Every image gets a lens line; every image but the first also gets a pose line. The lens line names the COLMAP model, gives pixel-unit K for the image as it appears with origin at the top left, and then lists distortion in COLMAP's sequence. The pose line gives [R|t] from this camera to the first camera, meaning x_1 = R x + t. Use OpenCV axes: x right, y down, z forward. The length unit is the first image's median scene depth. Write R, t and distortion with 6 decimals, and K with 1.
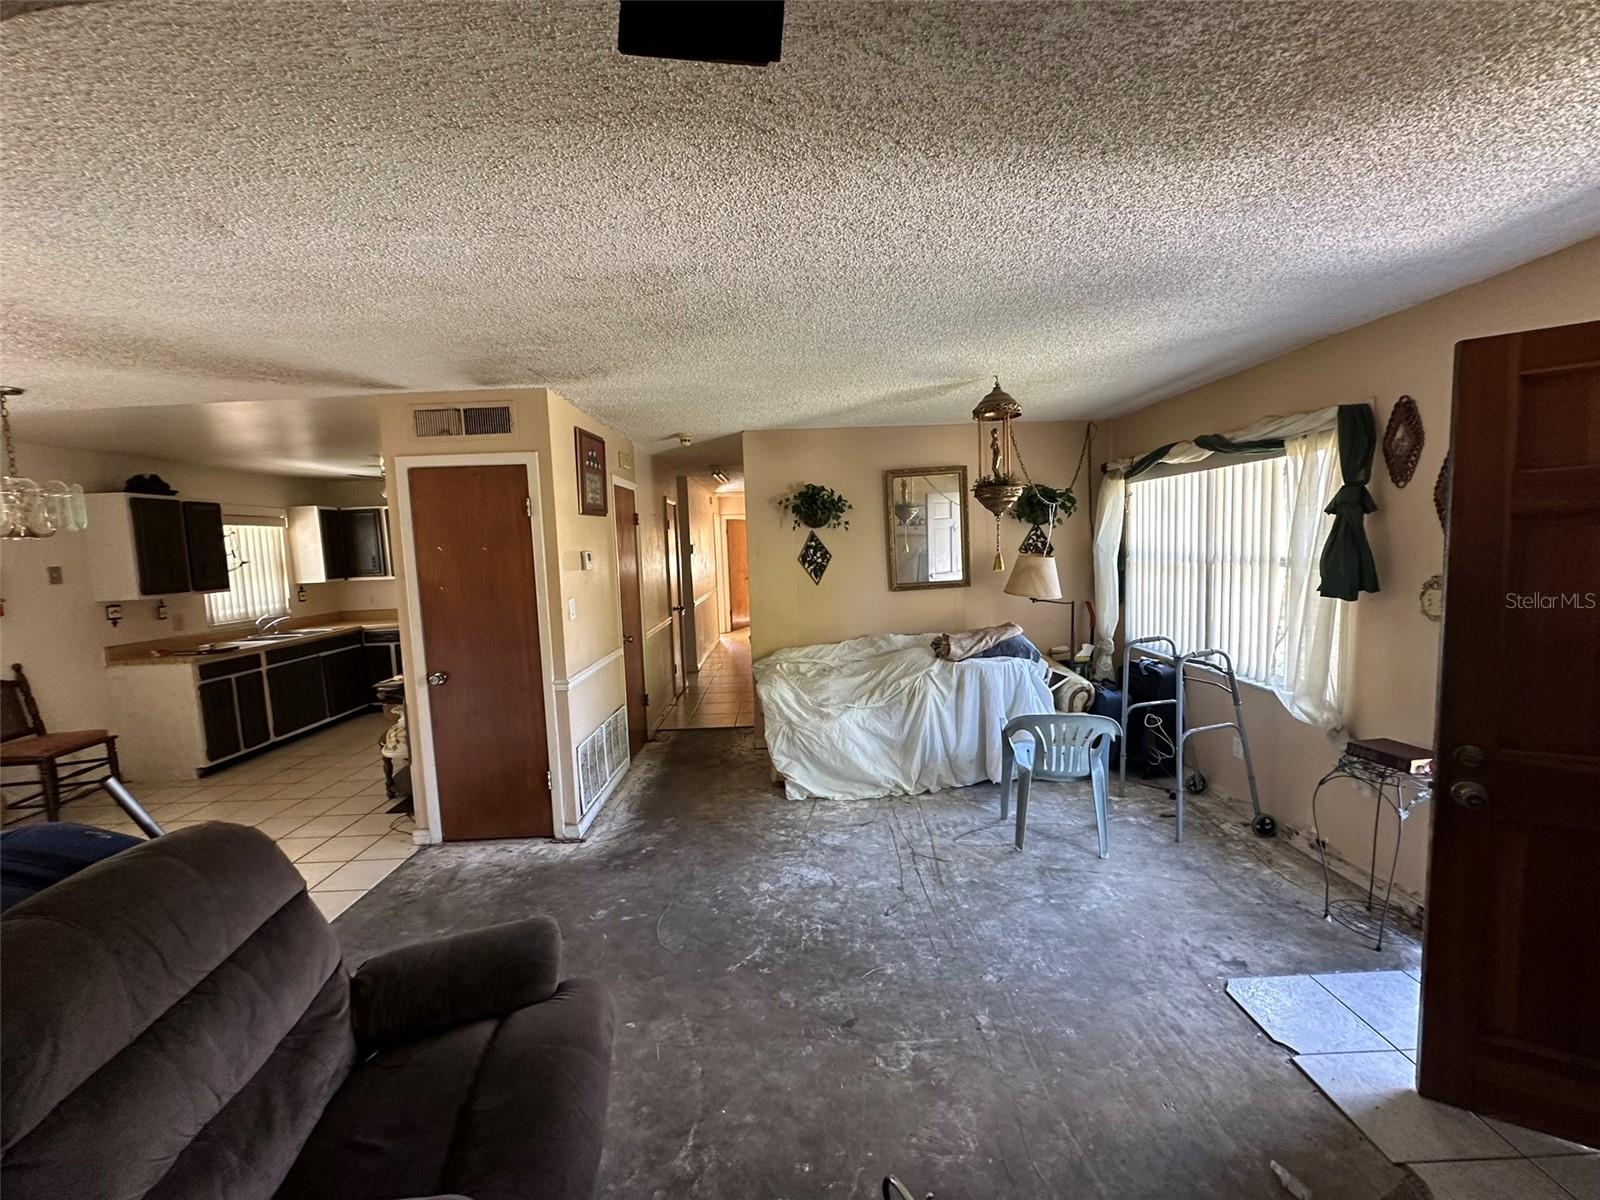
lens RADIAL K [[629.4, 0, 800.0], [0, 629.4, 600.0], [0, 0, 1]] dist [-0.001302, -0.000028]
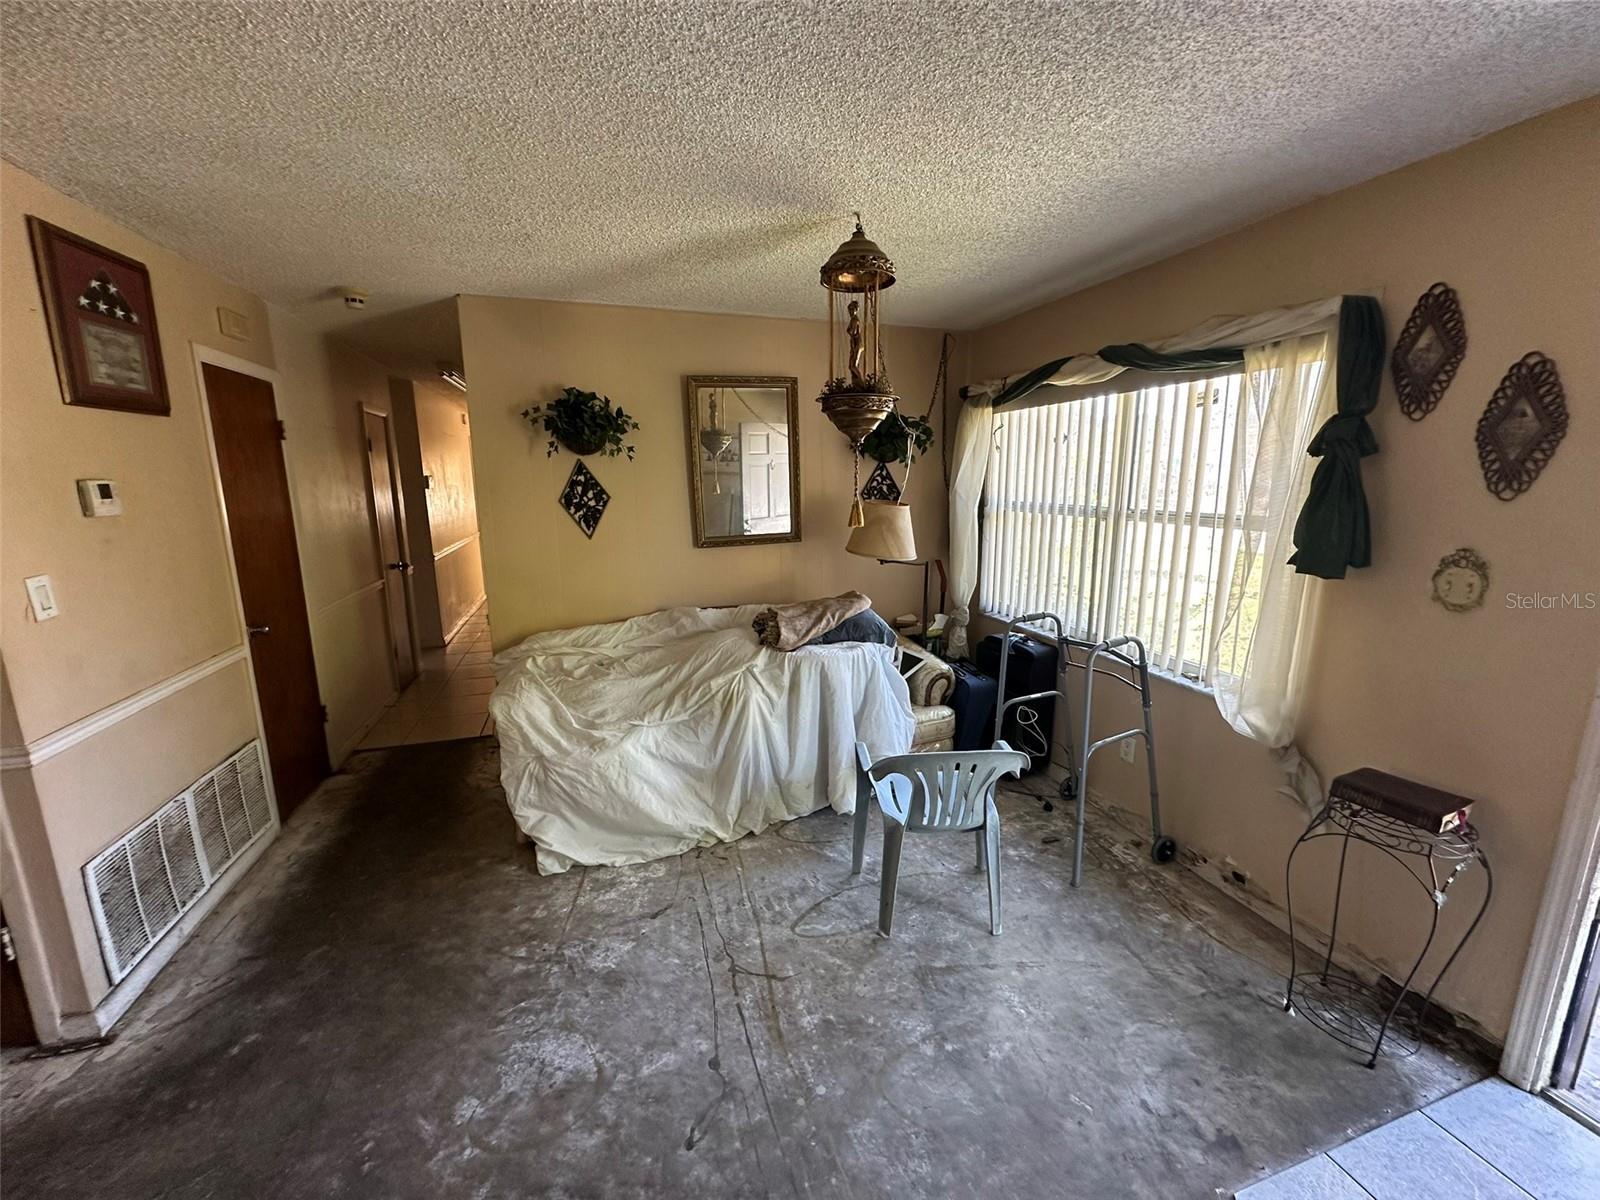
lens RADIAL K [[629.4, 0, 800.0], [0, 629.4, 600.0], [0, 0, 1]] dist [-0.001302, -0.000028]
pose [[0.955975, -0.026279, 0.292270, 0.057720], [-0.001581, 0.995506, 0.094681, -0.029828], [-0.293444, -0.090975, 0.951638, 0.346472]]
